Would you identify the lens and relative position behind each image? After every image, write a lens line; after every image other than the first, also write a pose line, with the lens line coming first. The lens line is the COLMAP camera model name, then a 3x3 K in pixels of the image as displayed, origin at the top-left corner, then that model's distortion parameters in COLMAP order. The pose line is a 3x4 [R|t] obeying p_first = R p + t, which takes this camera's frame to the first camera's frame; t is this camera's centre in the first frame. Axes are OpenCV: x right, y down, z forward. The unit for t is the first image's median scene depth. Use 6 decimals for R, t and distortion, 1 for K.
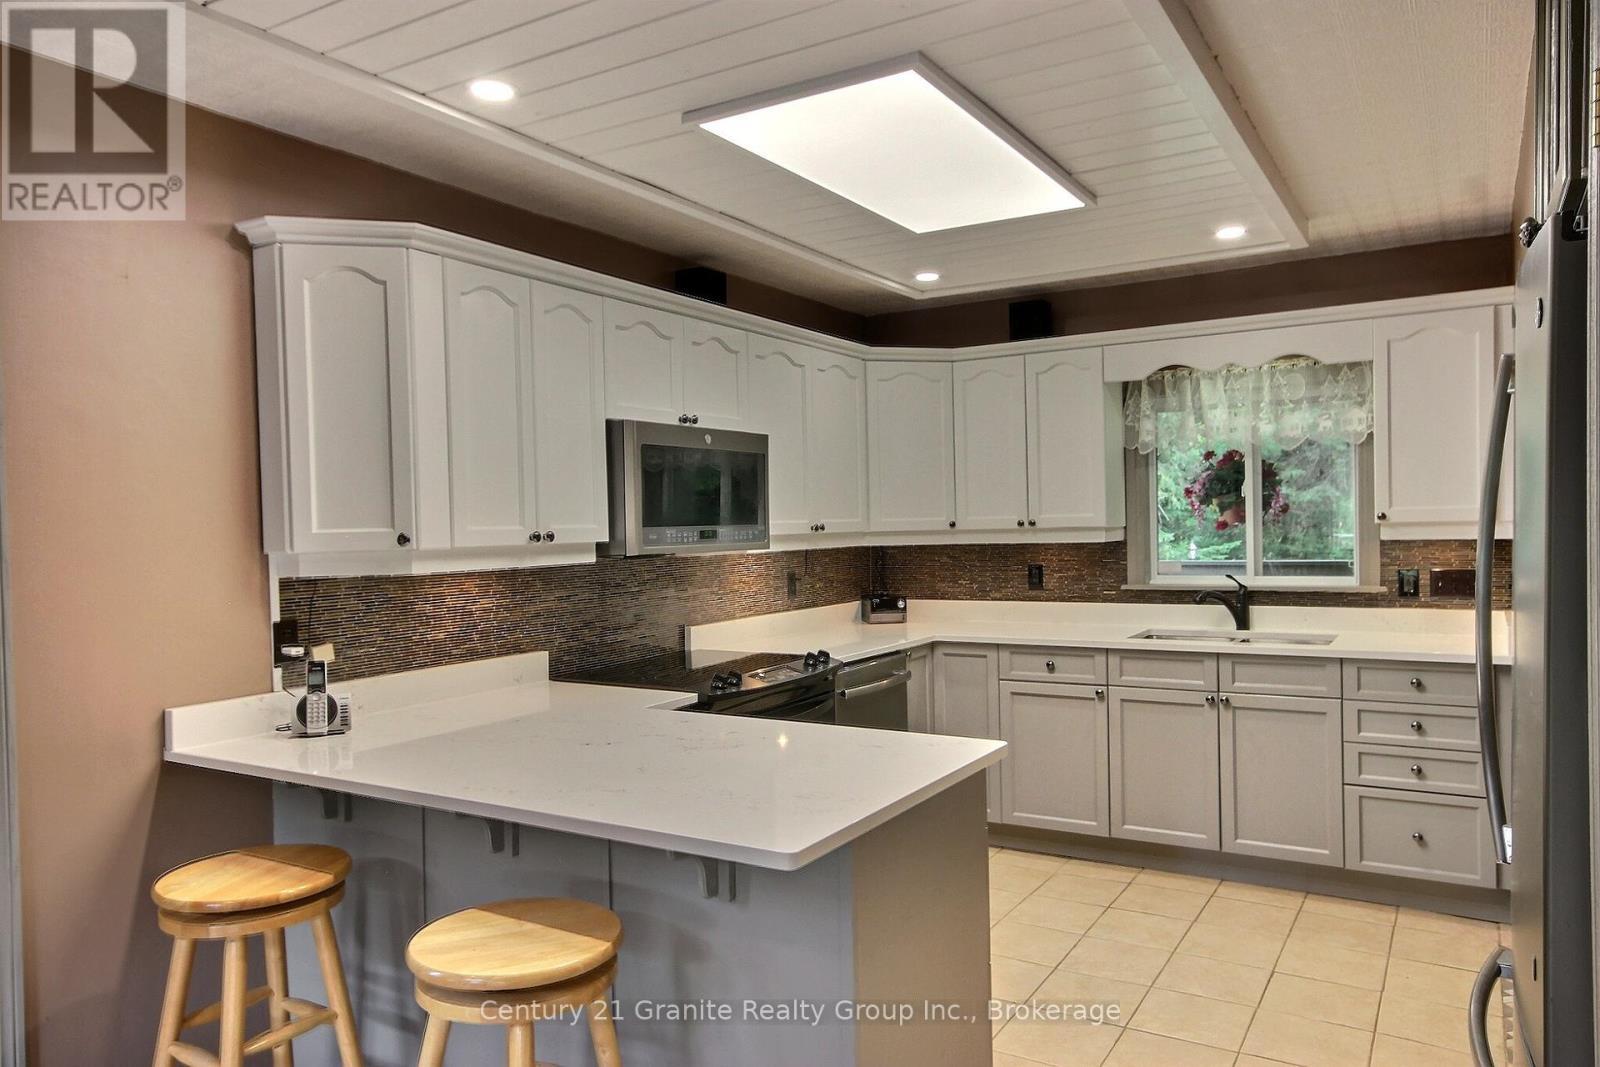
lens RADIAL K [[1110.2, 0, 792.1], [0, 1110.2, 529.8], [0, 0, 1]] dist [0.000423, 0.000370]
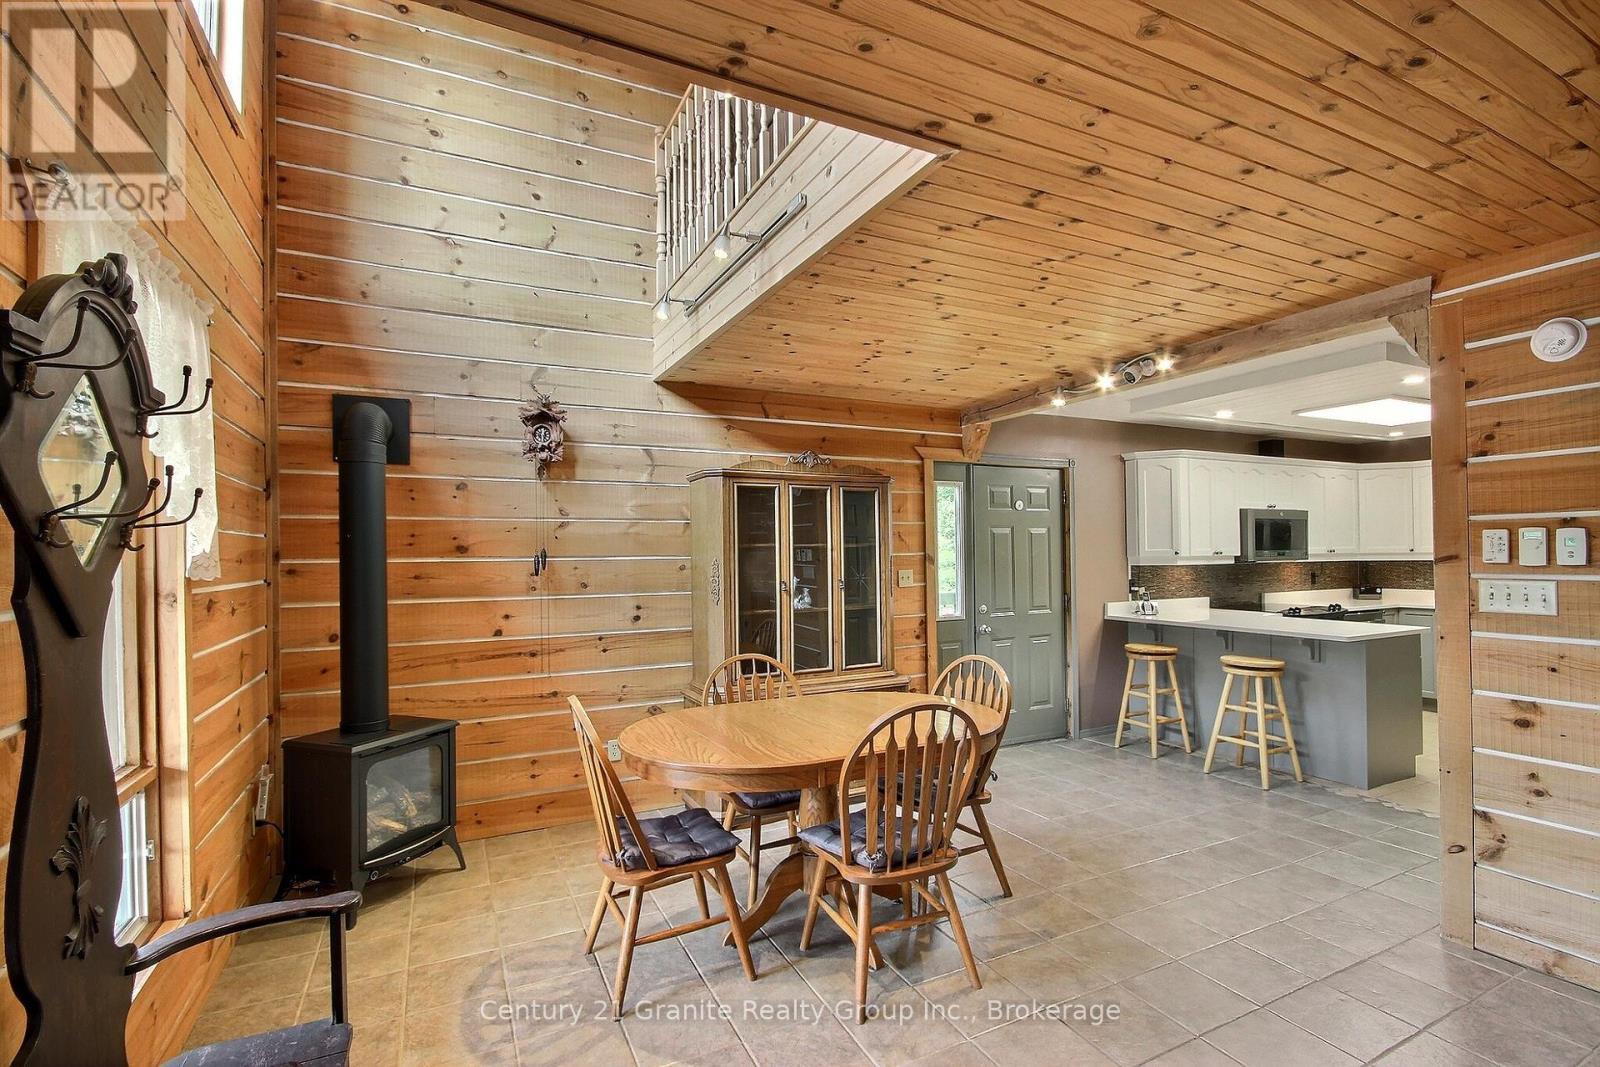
lens RADIAL K [[731.9, 0, 794.9], [0, 731.9, 545.8], [0, 0, 1]] dist [-0.004651, -0.000832]
pose [[0.842420, 0.007057, -0.538776, -0.096793], [-0.011431, 0.999923, -0.004775, 0.006327], [0.538701, 0.010181, 0.842436, -0.813953]]
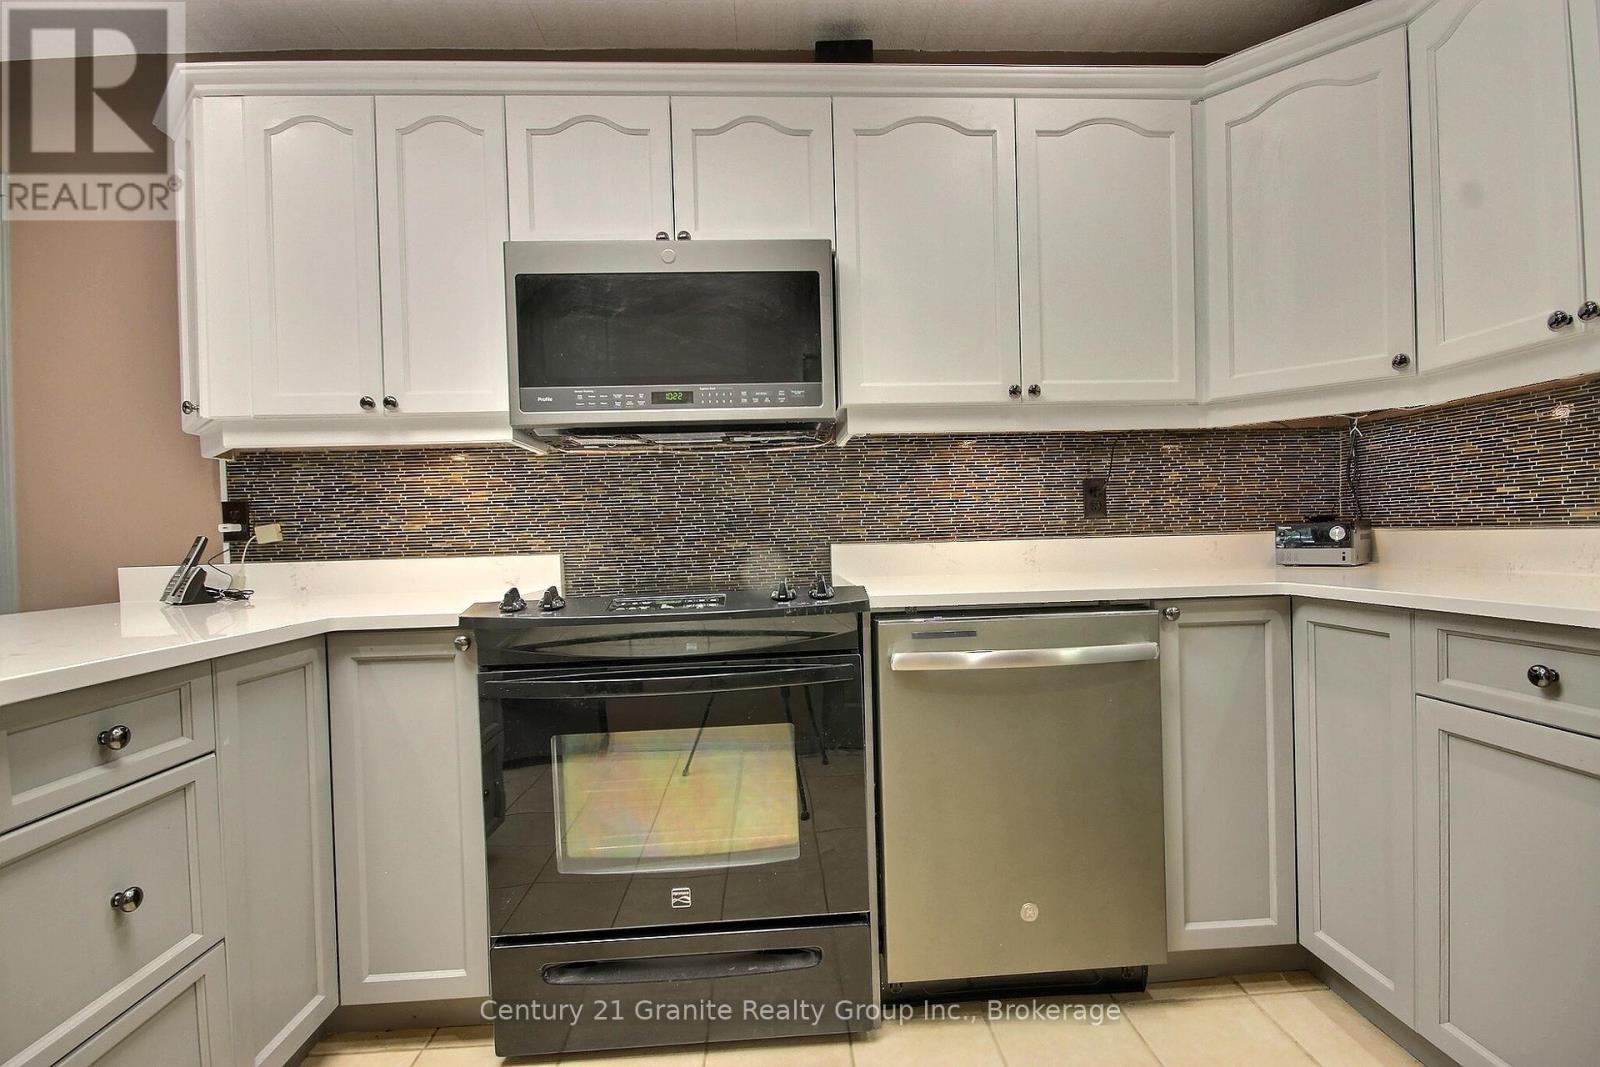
lens RADIAL K [[731.9, 0, 810.3], [0, 731.9, 547.1], [0, 0, 1]] dist [-0.004651, -0.000832]
pose [[0.569583, 0.017193, -0.821754, 0.299404], [0.009393, 0.999580, 0.027424, 0.074495], [0.821880, -0.023339, 0.569182, 0.698629]]
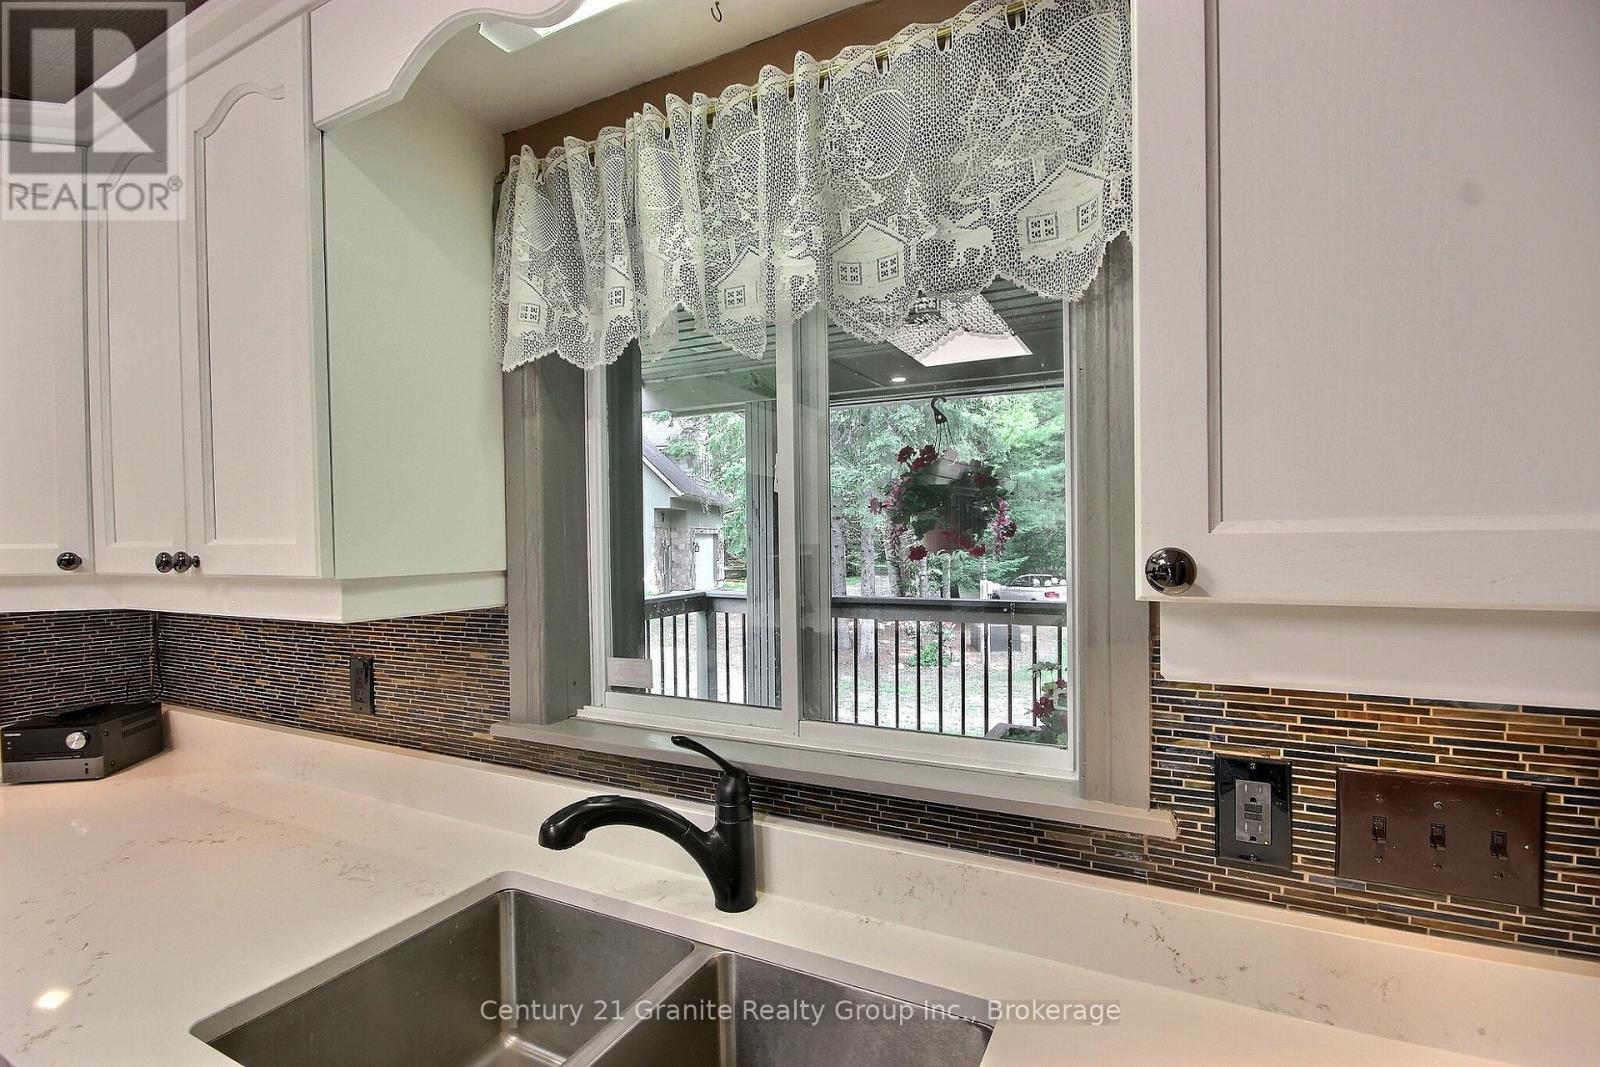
lens RADIAL K [[731.9, 0, 811.9], [0, 731.9, 539.0], [0, 0, 1]] dist [-0.004651, -0.000832]
pose [[0.997348, 0.009132, 0.072201, 0.440539], [-0.008737, 0.999945, -0.005783, -0.015157], [-0.072250, 0.005137, 0.997373, 0.840699]]
